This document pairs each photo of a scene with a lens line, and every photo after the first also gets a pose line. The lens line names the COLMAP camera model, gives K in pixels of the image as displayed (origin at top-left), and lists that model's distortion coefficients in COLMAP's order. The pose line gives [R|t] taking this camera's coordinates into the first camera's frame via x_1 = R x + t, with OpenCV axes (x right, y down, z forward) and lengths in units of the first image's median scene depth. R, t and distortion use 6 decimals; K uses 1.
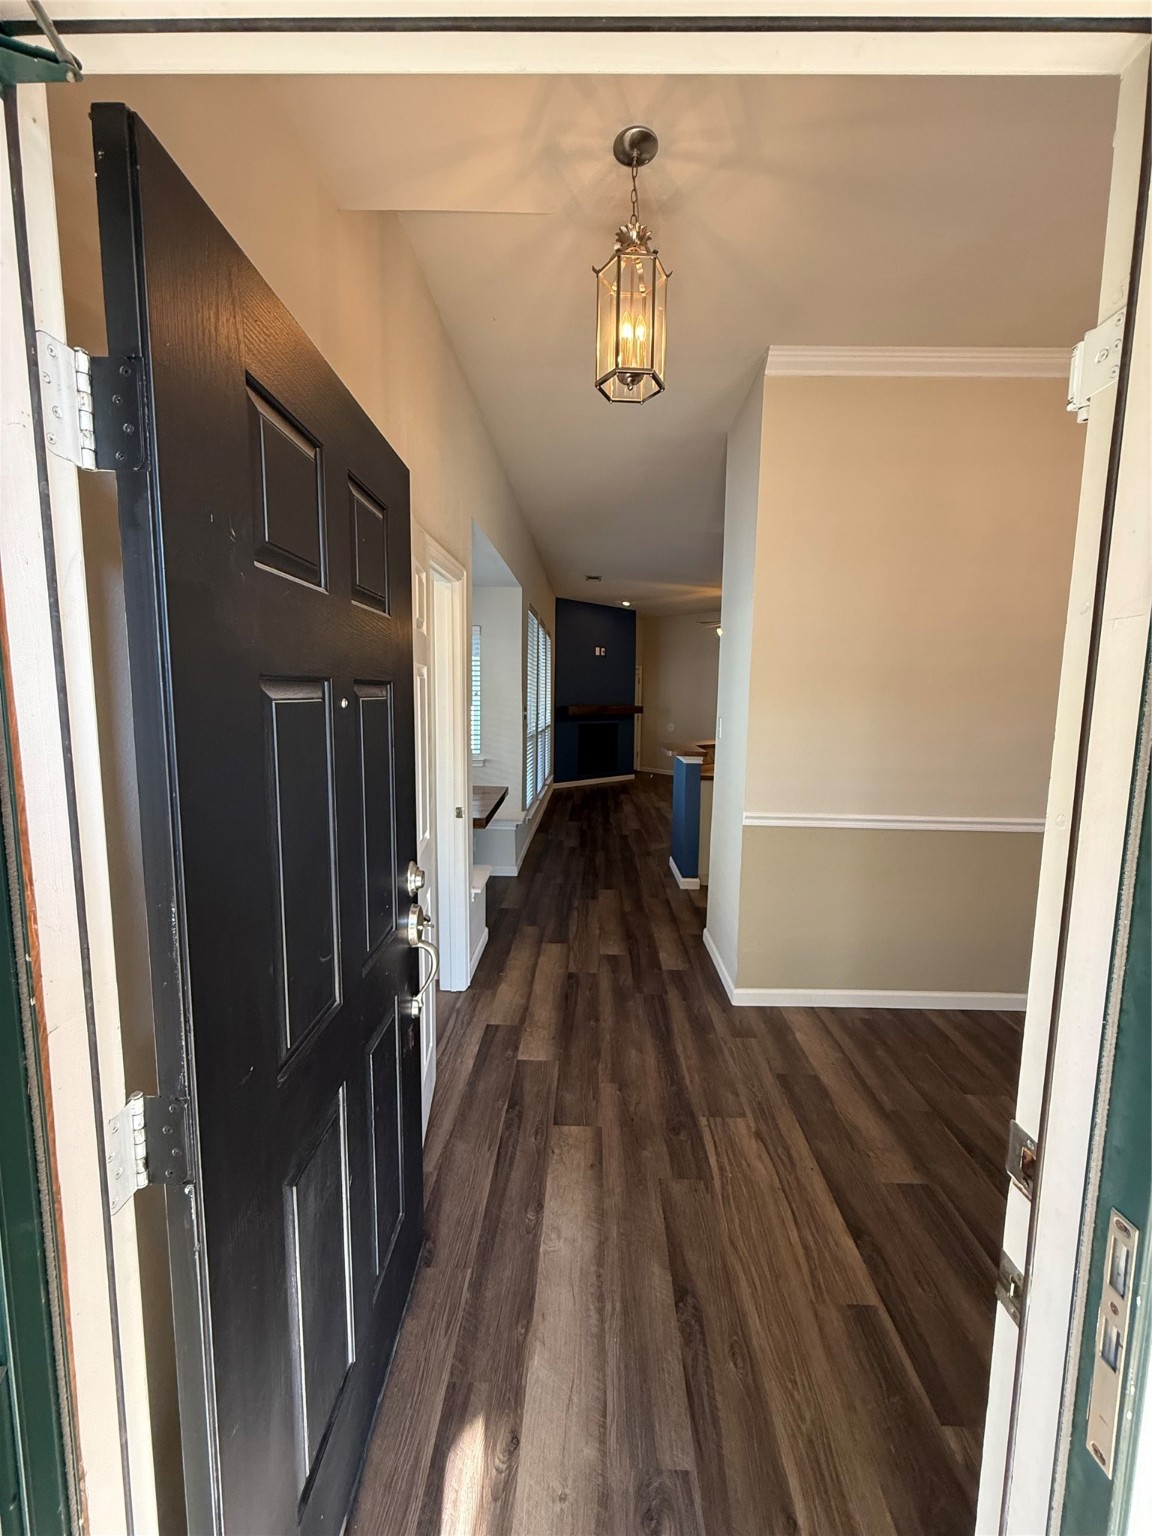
lens RADIAL K [[611.0, 0, 577.0], [0, 611.0, 763.9], [0, 0, 1]] dist [-0.000613, 0.000579]
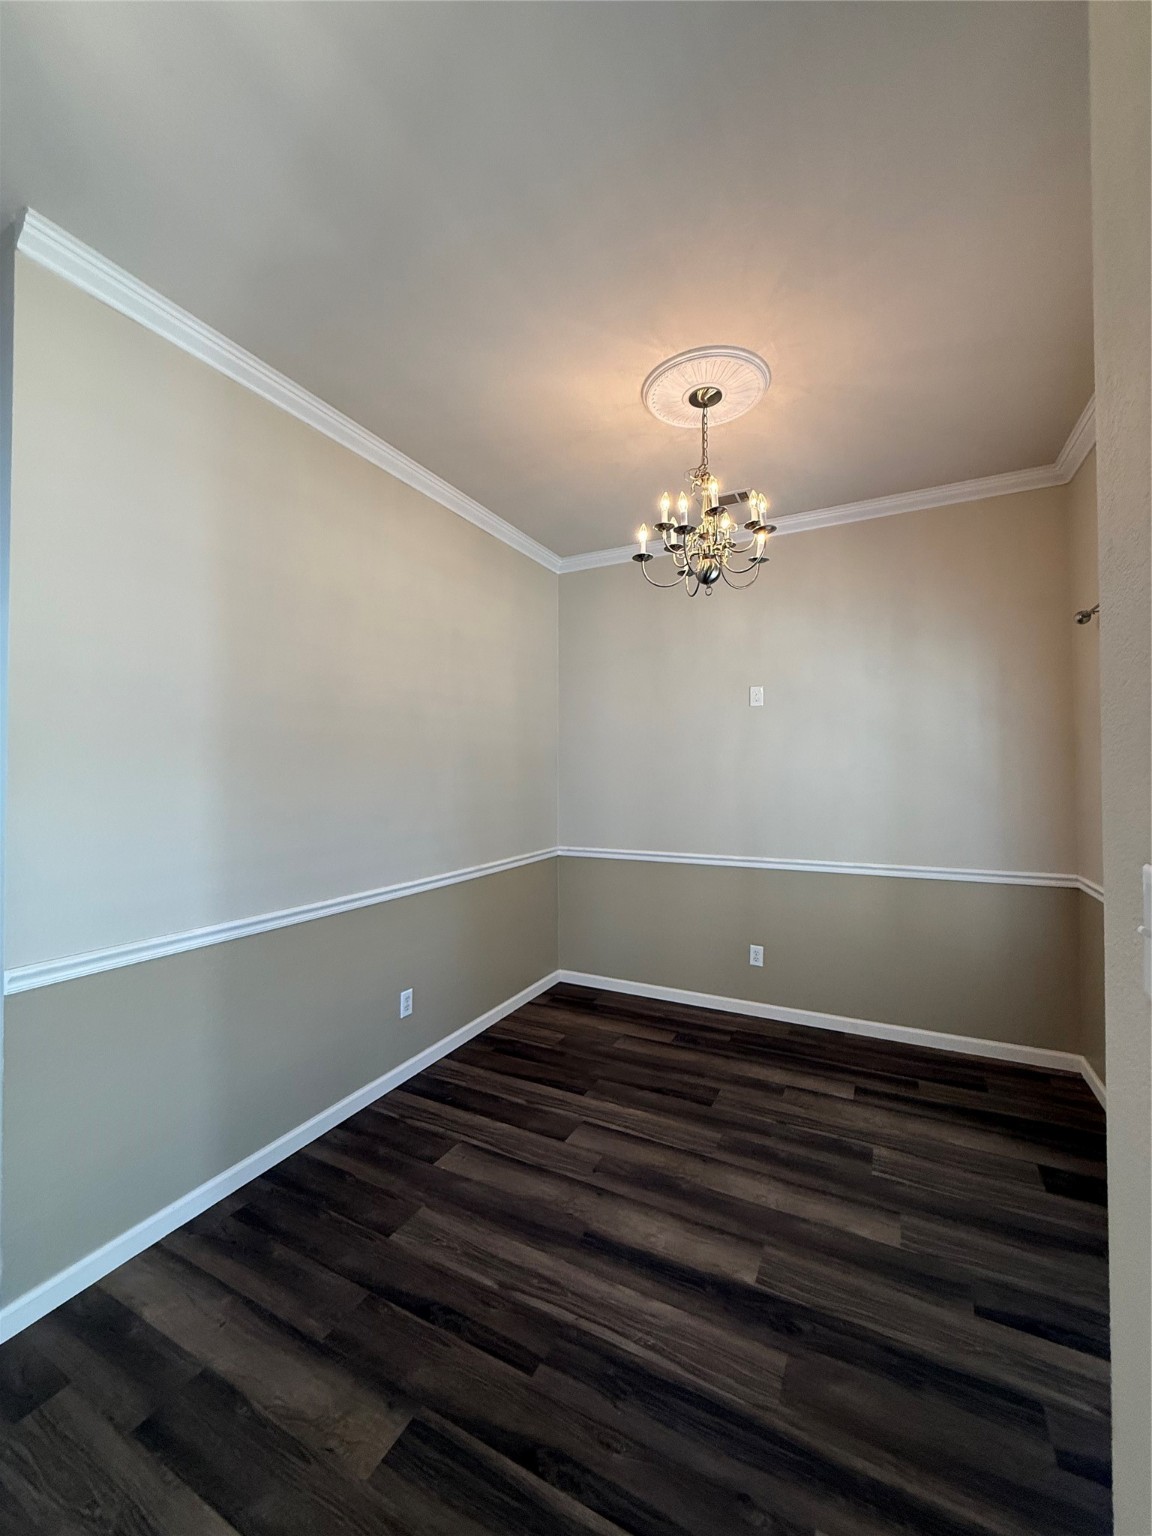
lens RADIAL K [[611.0, 0, 577.0], [0, 611.0, 763.9], [0, 0, 1]] dist [-0.000613, 0.000579]
pose [[0.438131, -0.002458, 0.898908, 0.001150], [0.114014, 0.992072, -0.052858, -0.022001], [-0.891651, 0.125647, 0.434938, 0.286524]]
